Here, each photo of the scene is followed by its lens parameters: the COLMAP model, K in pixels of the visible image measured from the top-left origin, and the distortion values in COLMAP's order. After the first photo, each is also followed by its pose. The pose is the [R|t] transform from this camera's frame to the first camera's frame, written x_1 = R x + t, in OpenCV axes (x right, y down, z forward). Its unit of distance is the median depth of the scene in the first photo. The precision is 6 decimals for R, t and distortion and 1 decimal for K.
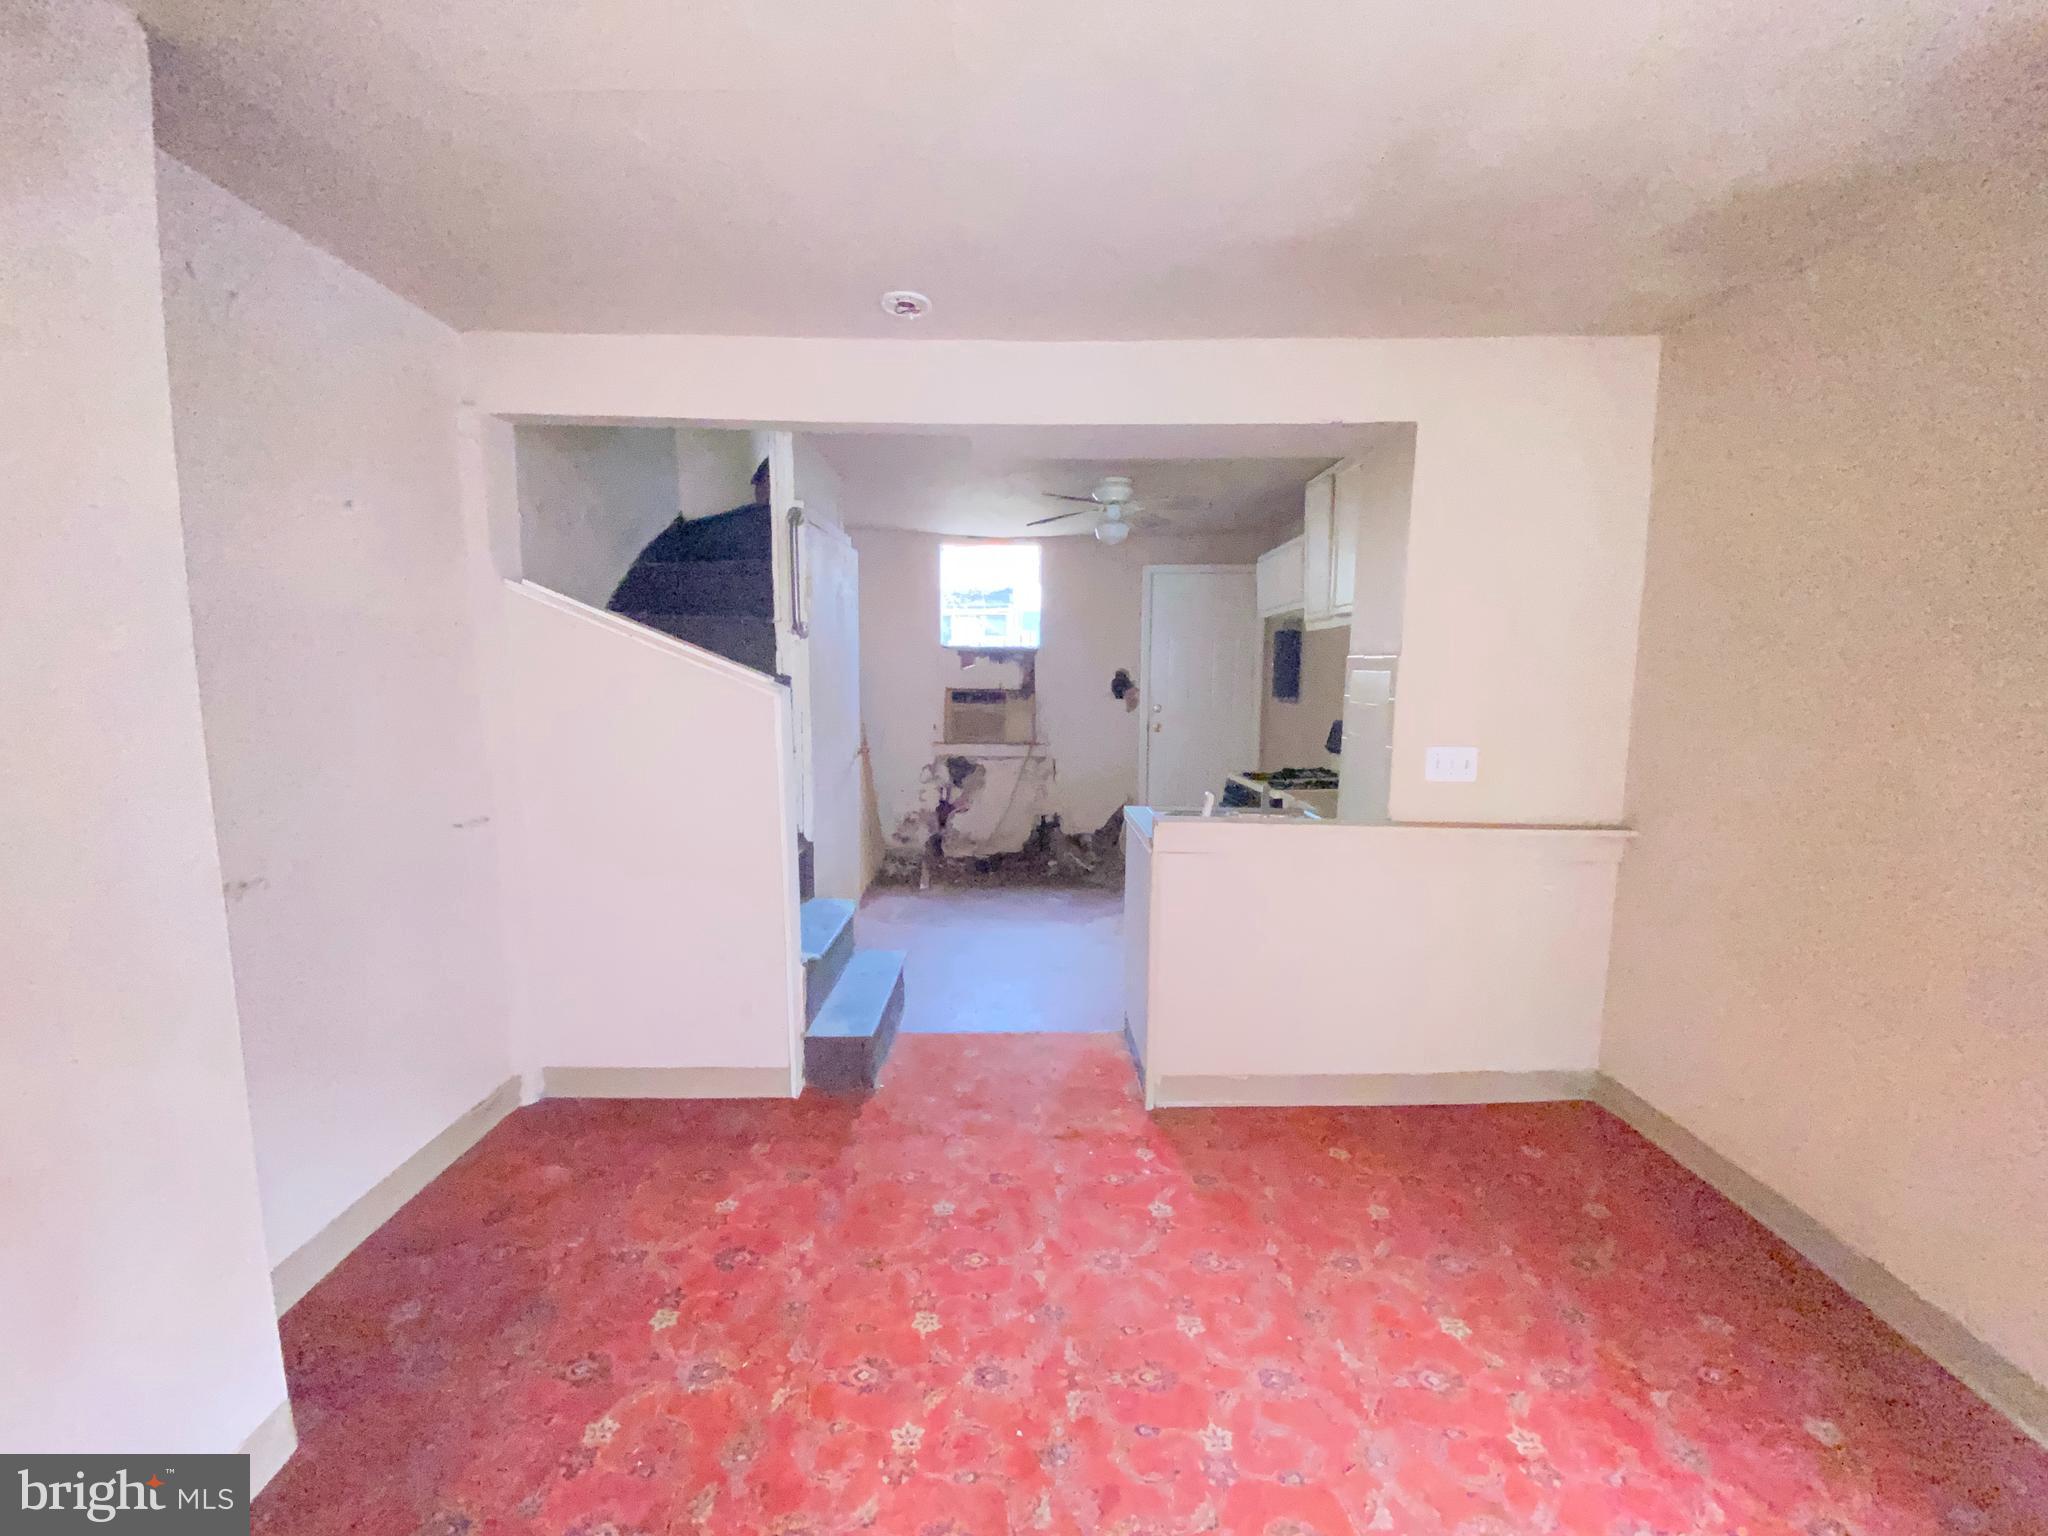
lens RADIAL K [[829.0, 0, 1023.0], [0, 829.0, 763.9], [0, 0, 1]] dist [0.048956, -0.040377]
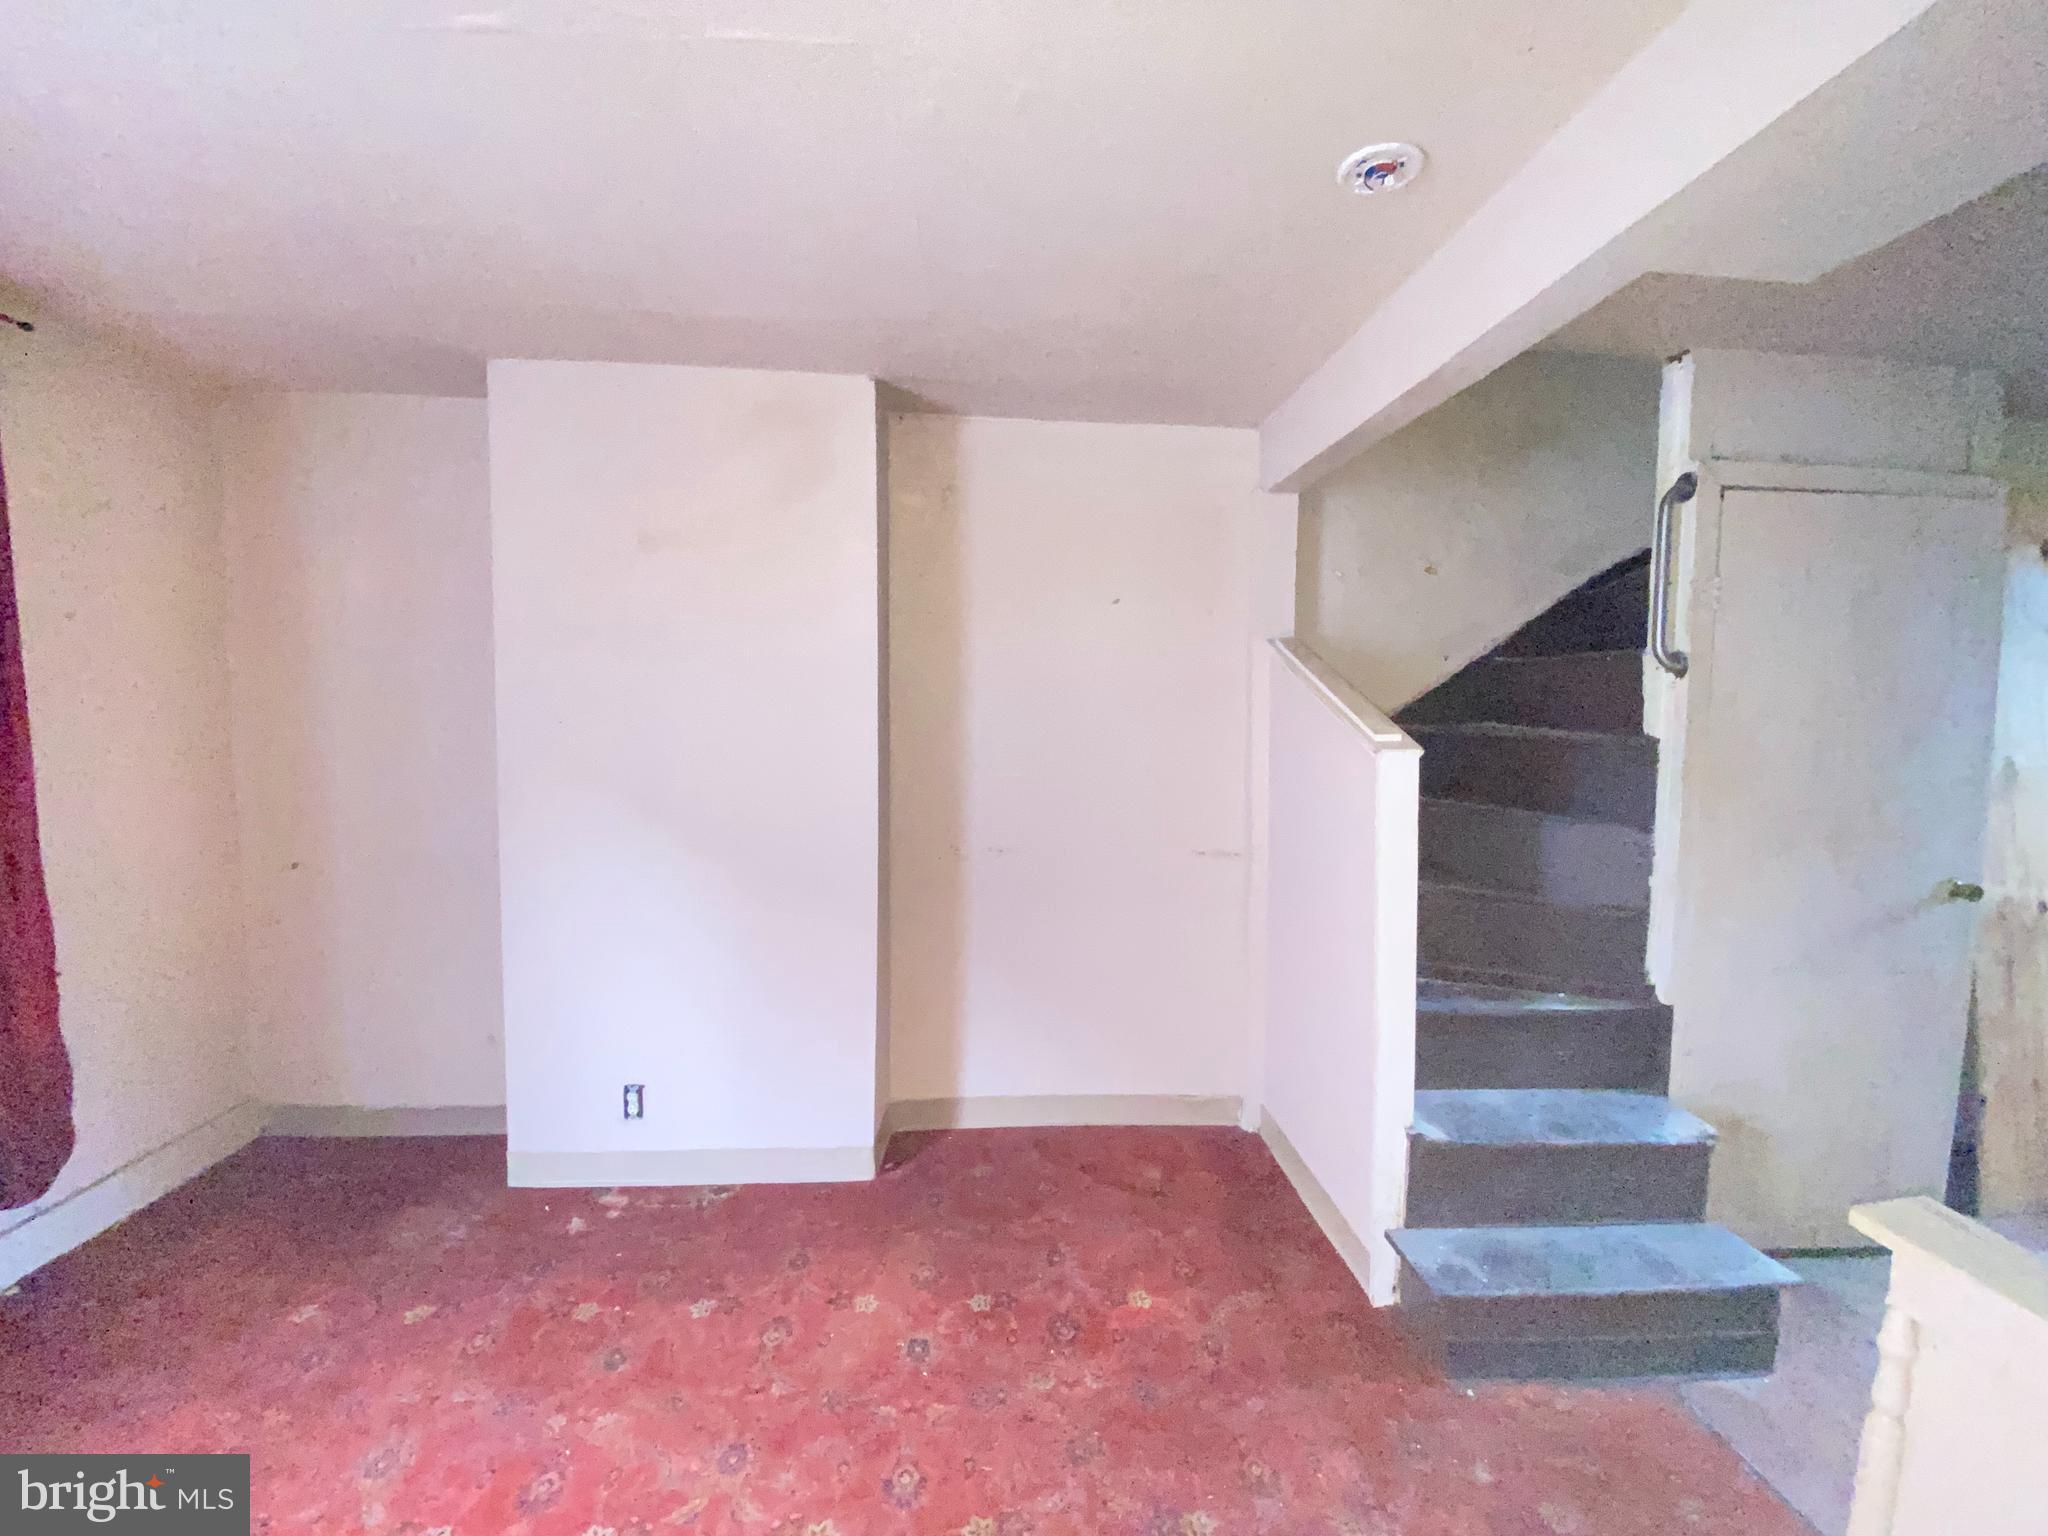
lens RADIAL K [[837.6, 0, 1021.9], [0, 837.6, 764.5], [0, 0, 1]] dist [0.023044, -0.021028]
pose [[0.046855, 0.055450, -0.997361, 0.388844], [-0.126206, 0.990785, 0.049155, -0.062628], [0.990897, 0.123570, 0.053421, 0.545101]]
